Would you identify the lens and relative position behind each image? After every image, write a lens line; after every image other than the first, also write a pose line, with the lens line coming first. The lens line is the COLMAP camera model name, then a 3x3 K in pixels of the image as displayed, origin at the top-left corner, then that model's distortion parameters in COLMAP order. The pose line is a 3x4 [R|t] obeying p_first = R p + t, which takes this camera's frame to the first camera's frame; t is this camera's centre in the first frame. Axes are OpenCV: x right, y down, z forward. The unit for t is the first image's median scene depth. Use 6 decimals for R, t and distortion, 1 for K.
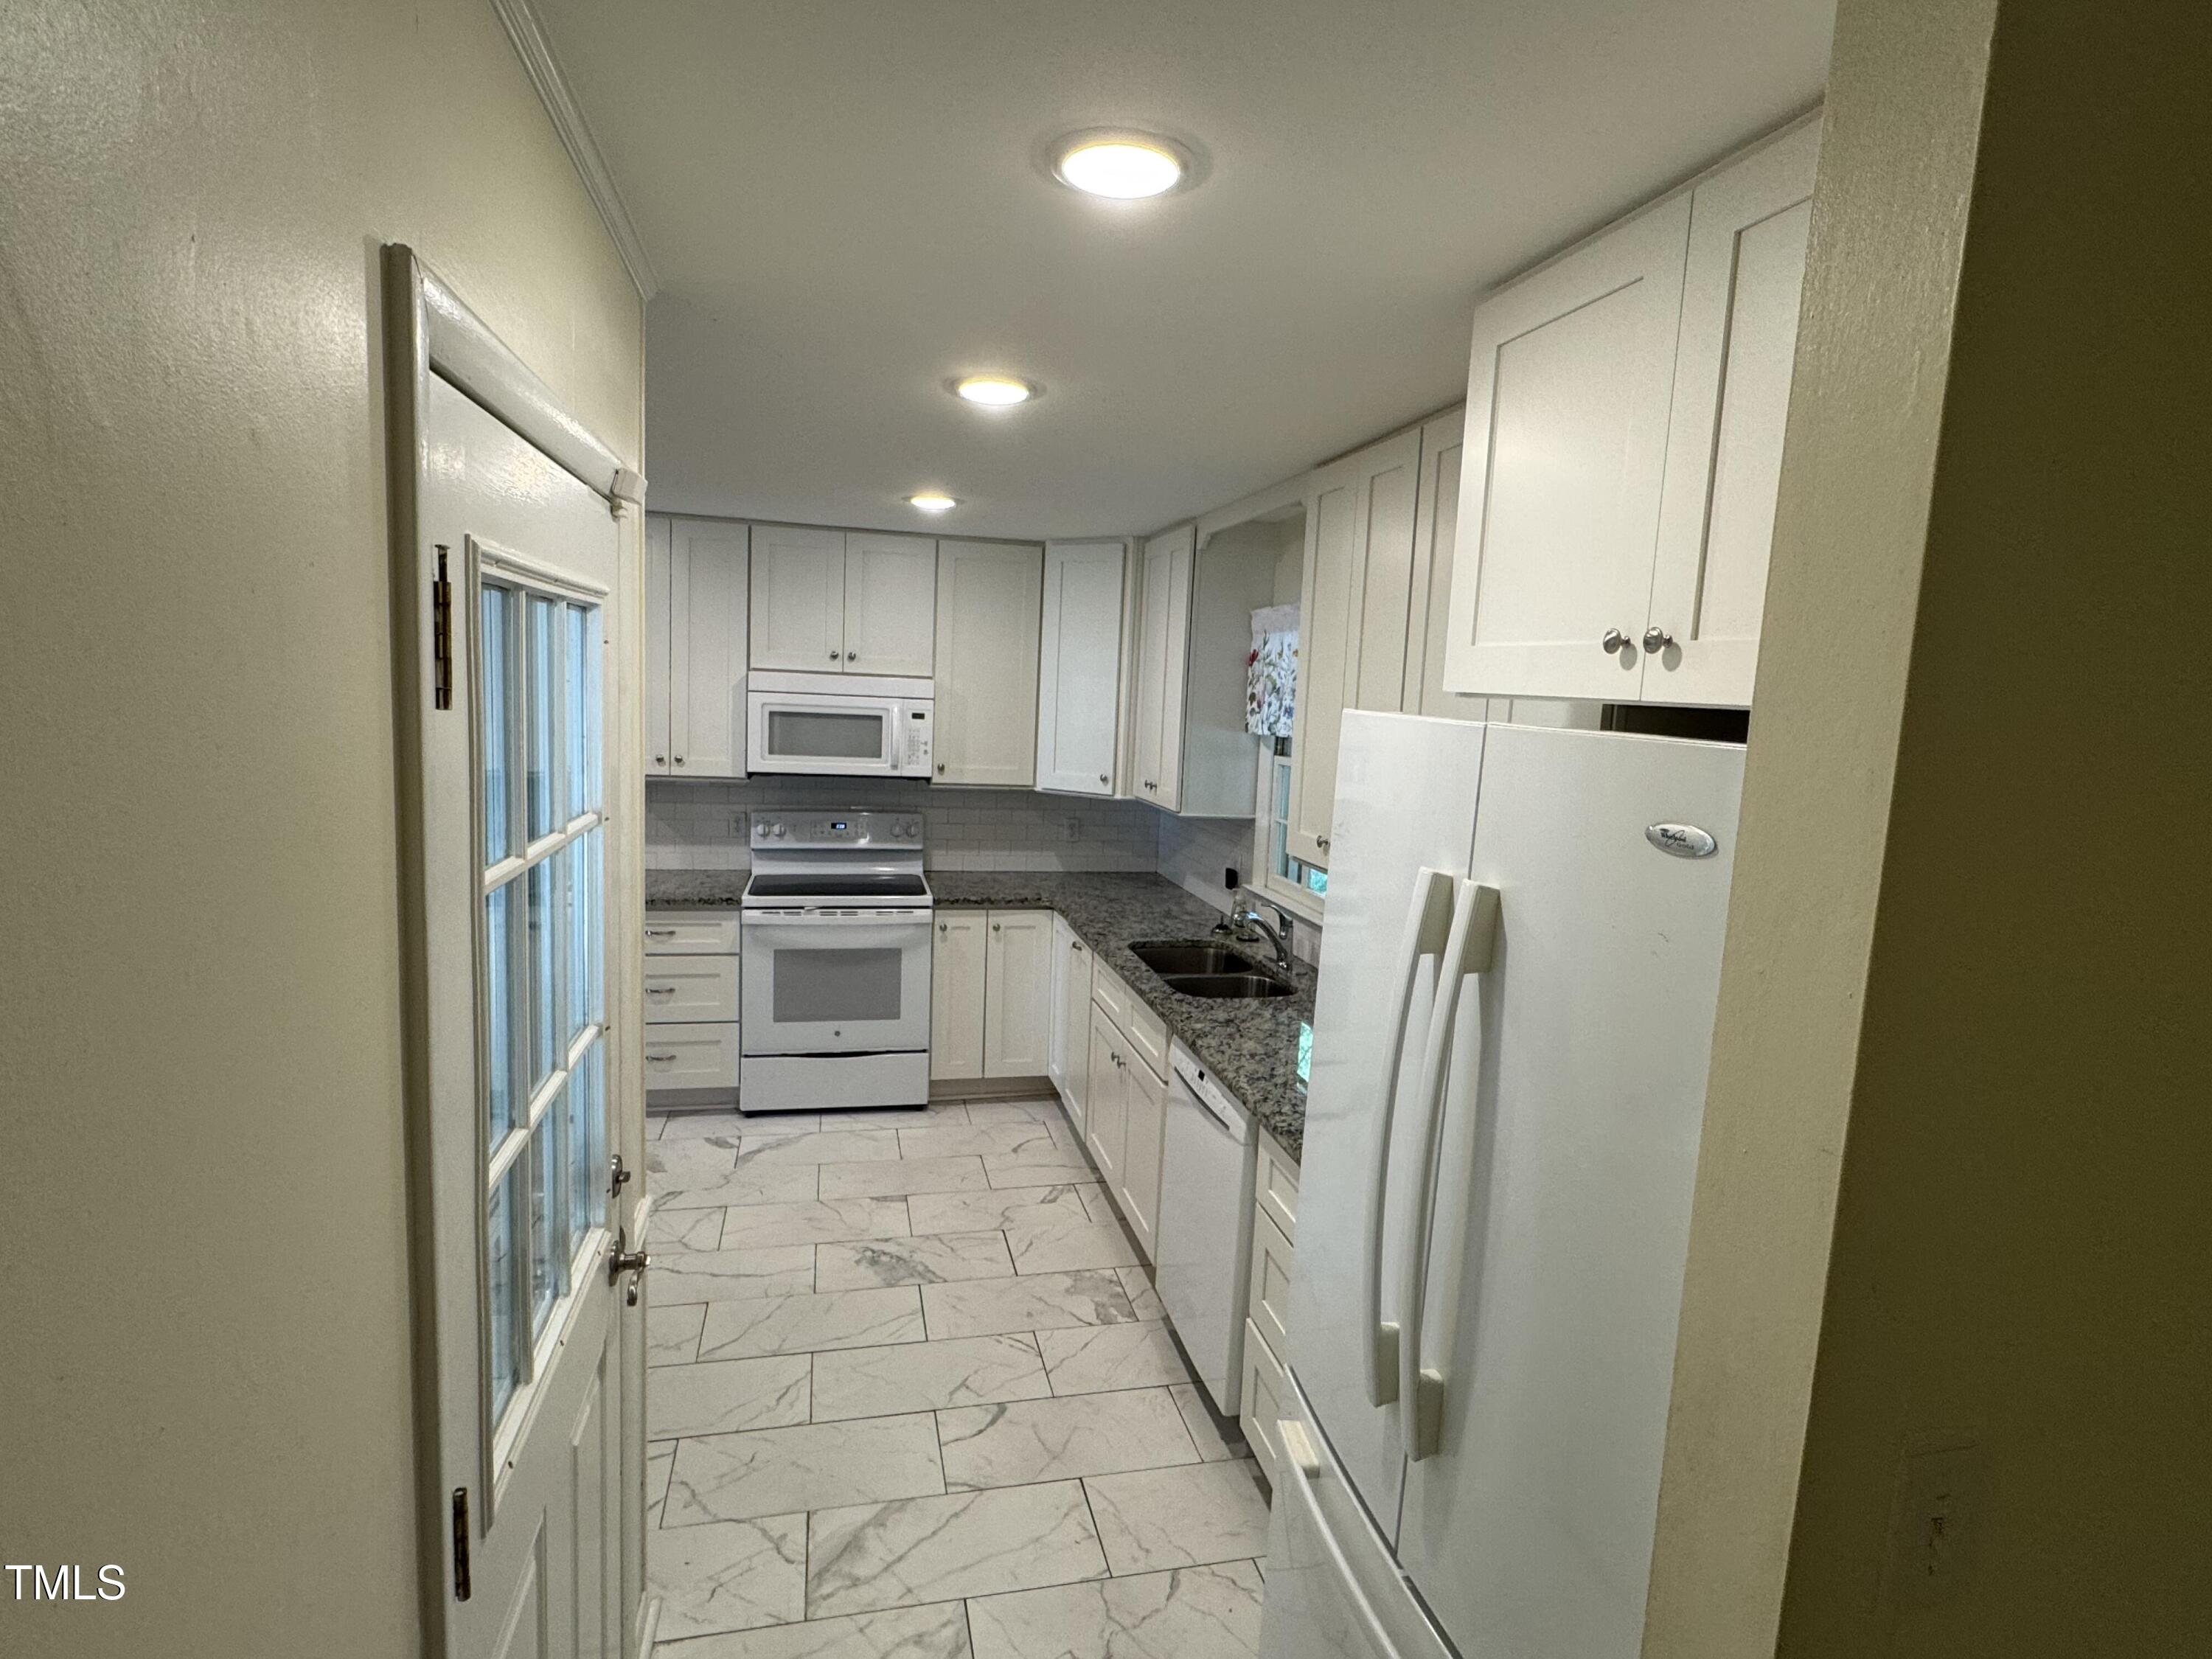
lens RADIAL K [[1129.4, 0, 1103.5], [0, 1129.4, 832.0], [0, 0, 1]] dist [-0.004586, -0.000038]
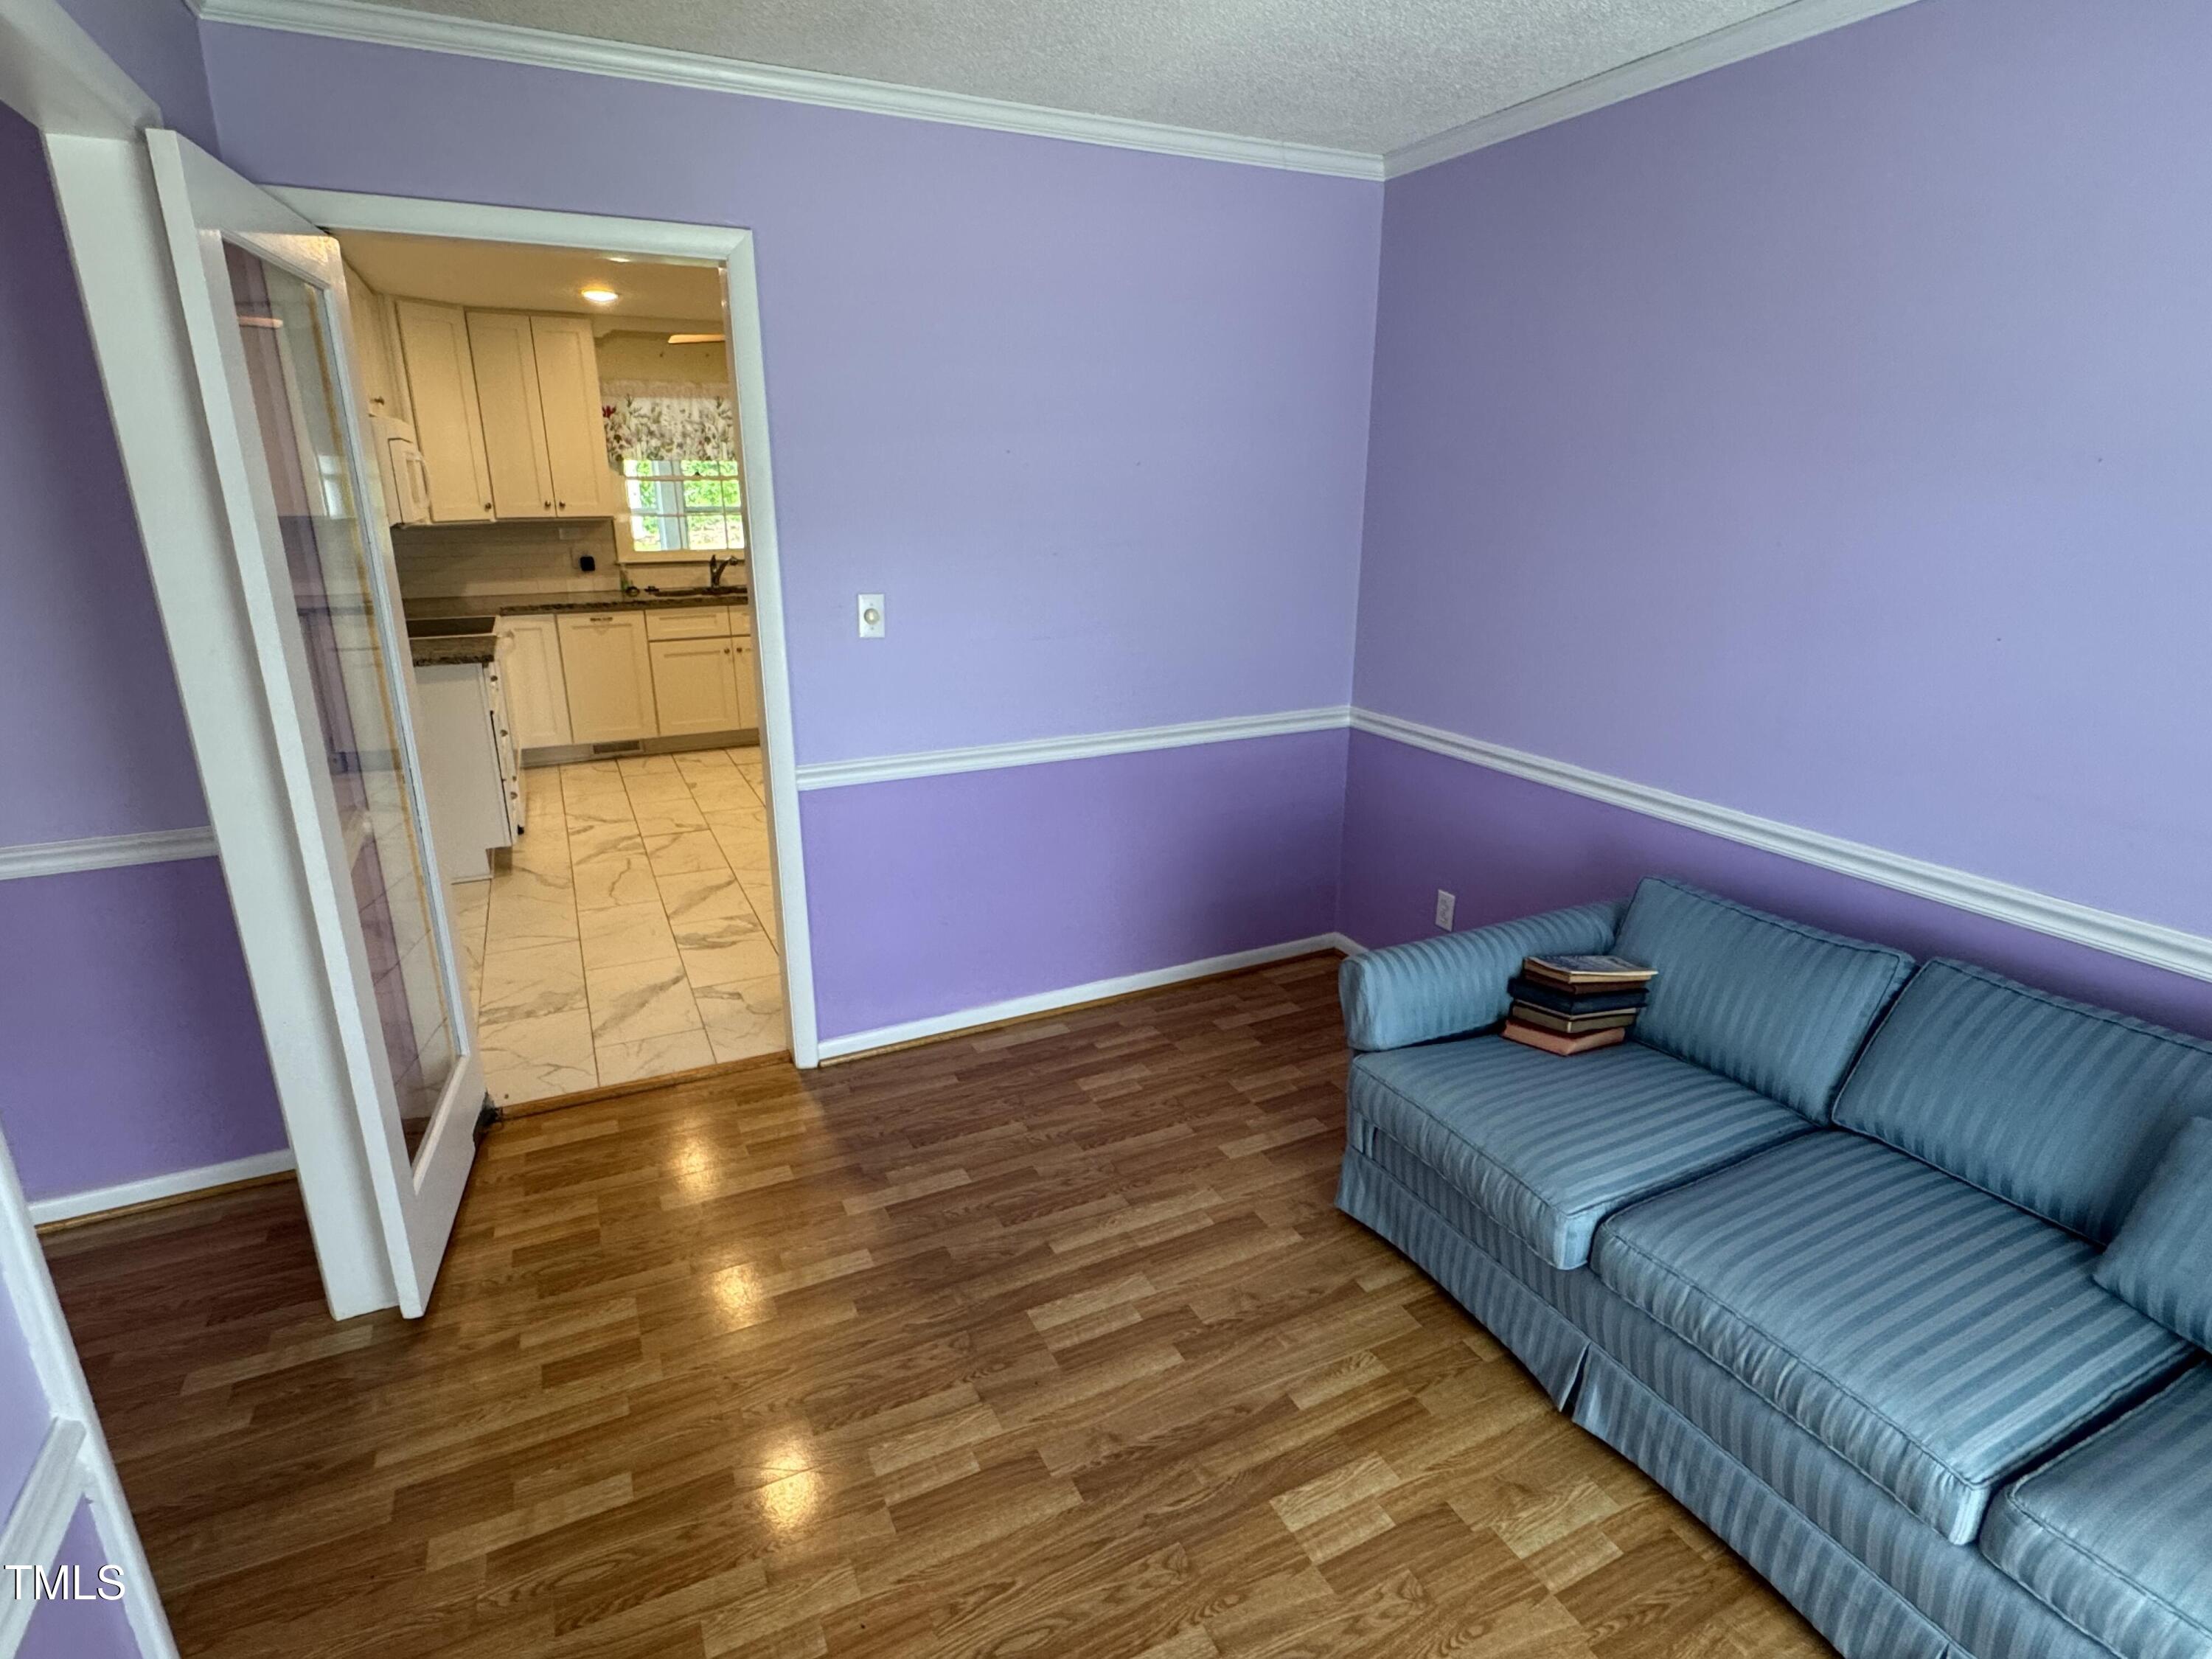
lens RADIAL K [[1129.4, 0, 1105.3], [0, 1129.4, 826.4], [0, 0, 1]] dist [-0.004586, -0.000038]
pose [[-0.219199, -0.333698, 0.916841, -1.894915], [0.113308, 0.924630, 0.363623, -0.127793], [-0.969078, 0.183591, -0.164867, 0.783546]]
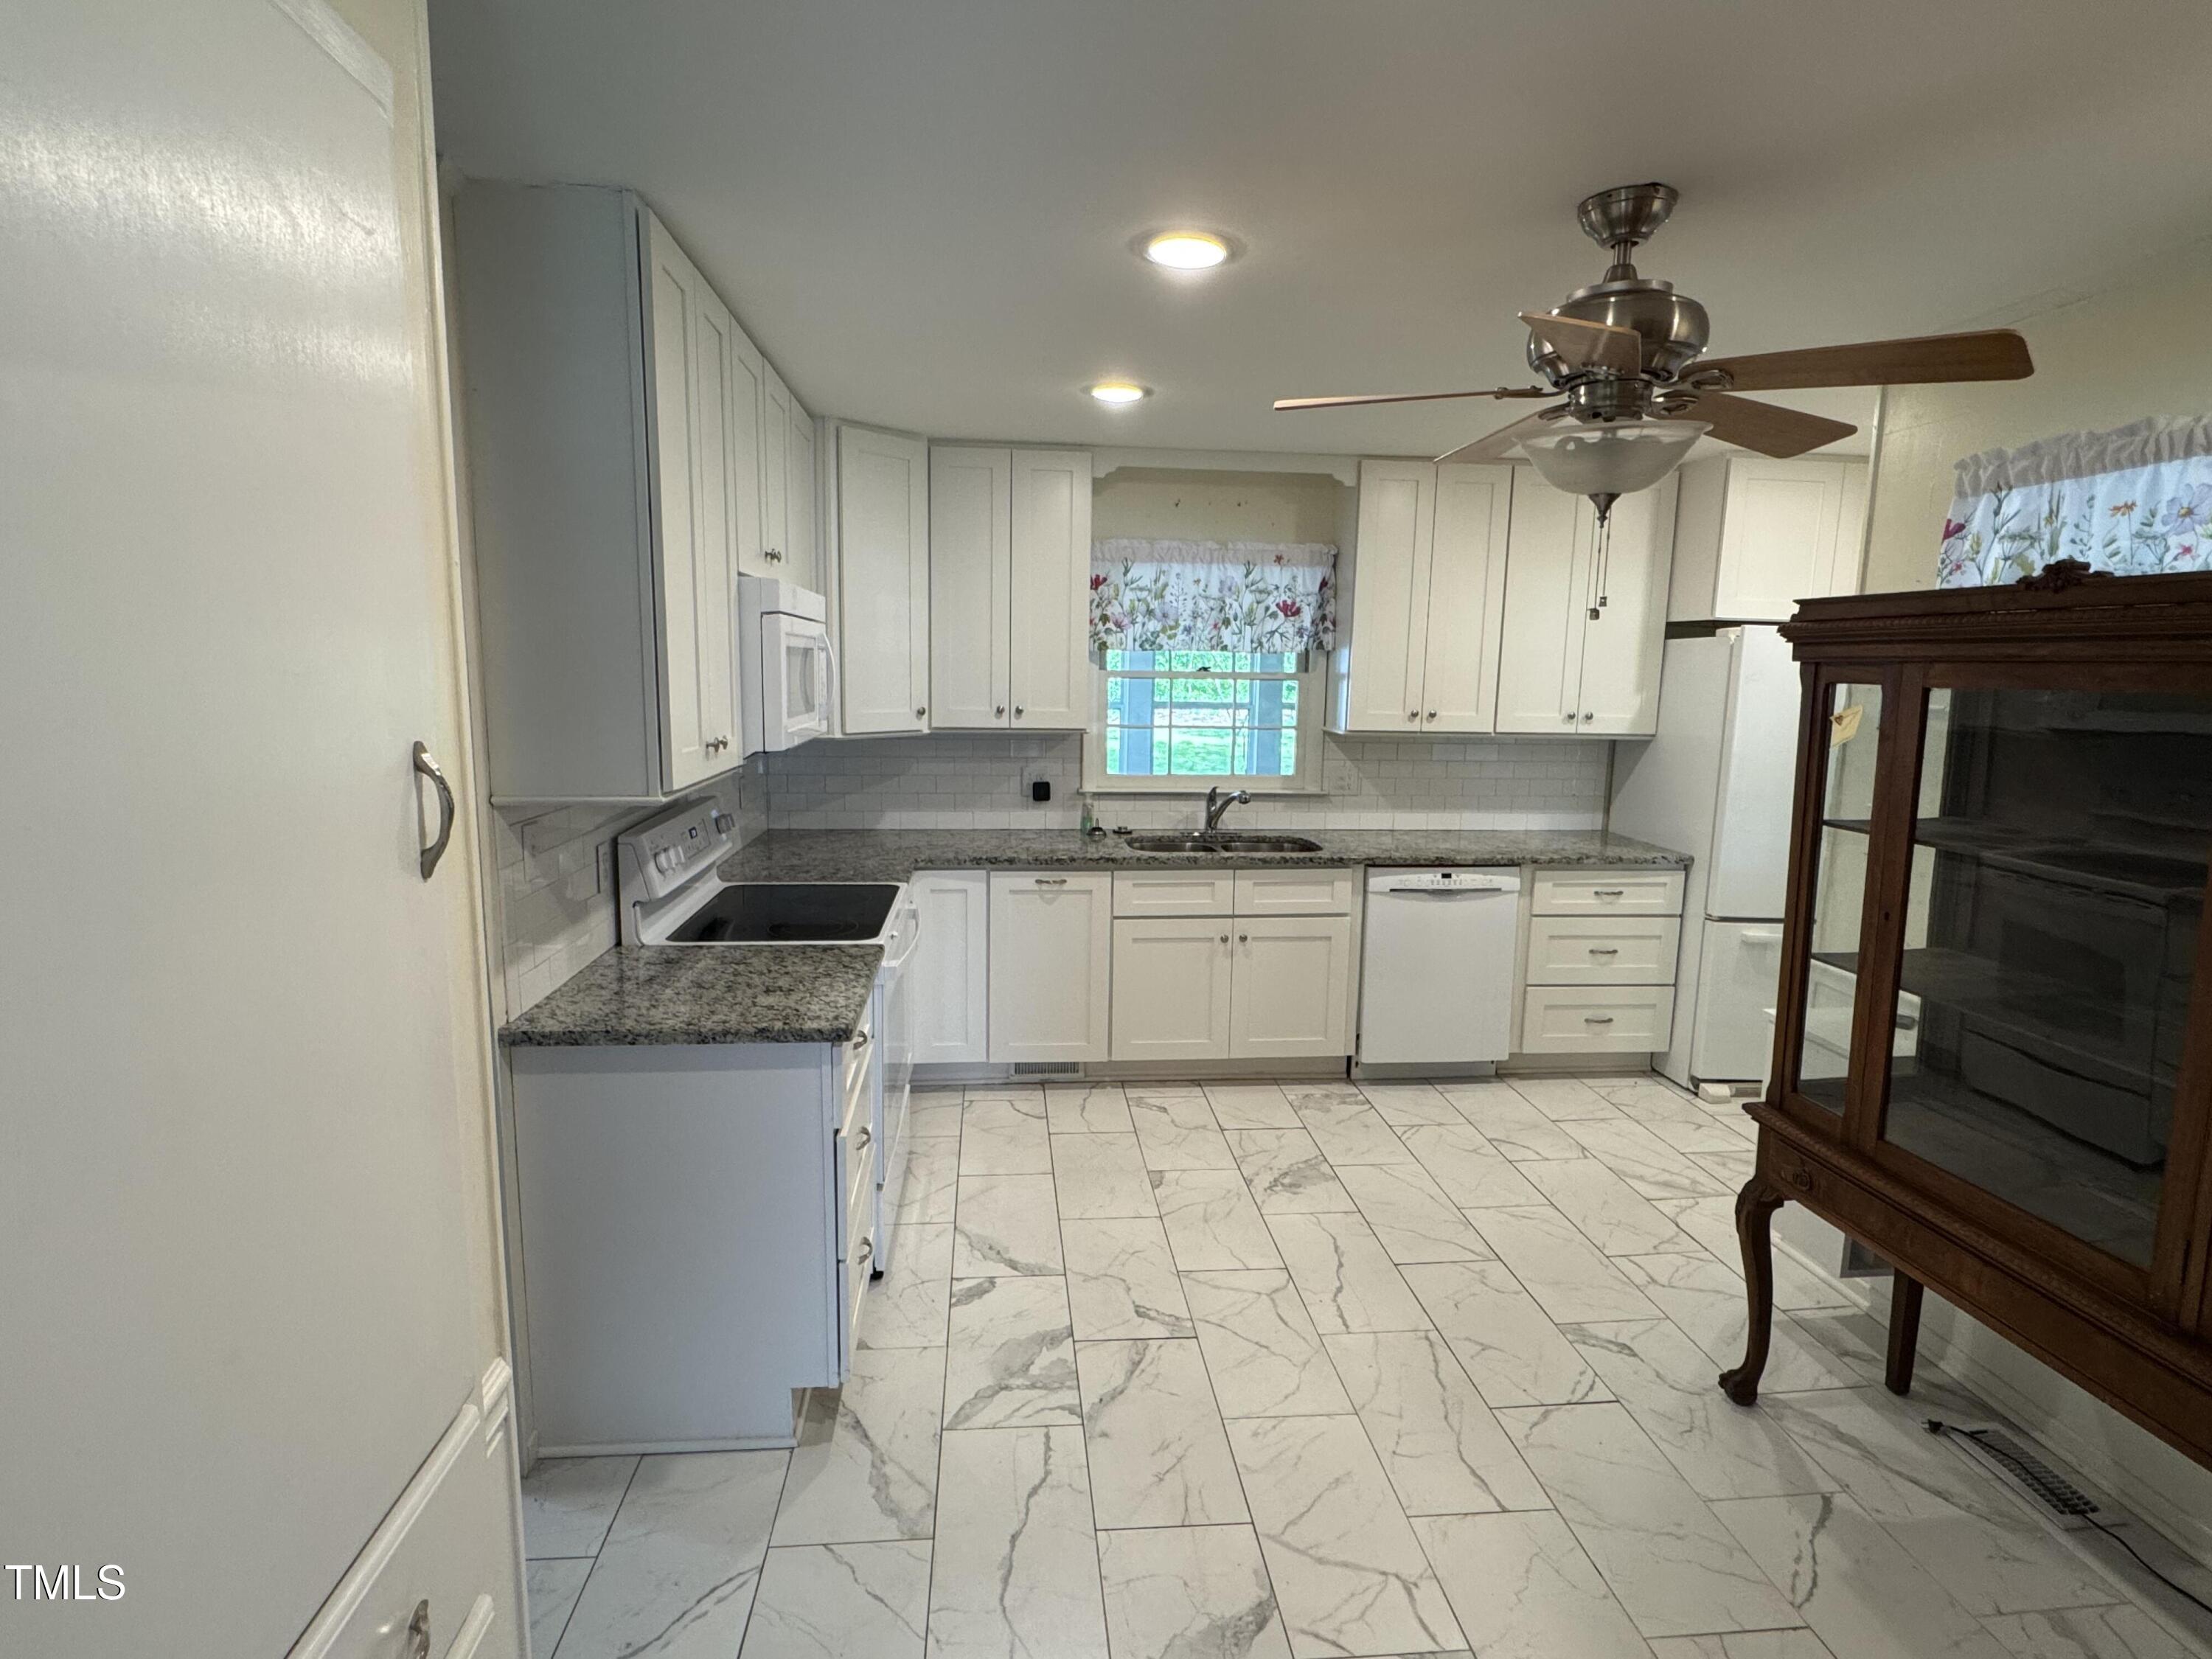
lens RADIAL K [[1129.4, 0, 1099.3], [0, 1129.4, 820.4], [0, 0, 1]] dist [-0.004586, -0.000038]
pose [[0.143528, -0.183804, 0.972428, -1.121480], [0.116431, 0.978914, 0.167845, -0.126628], [-0.982773, 0.089130, 0.161902, 0.951149]]
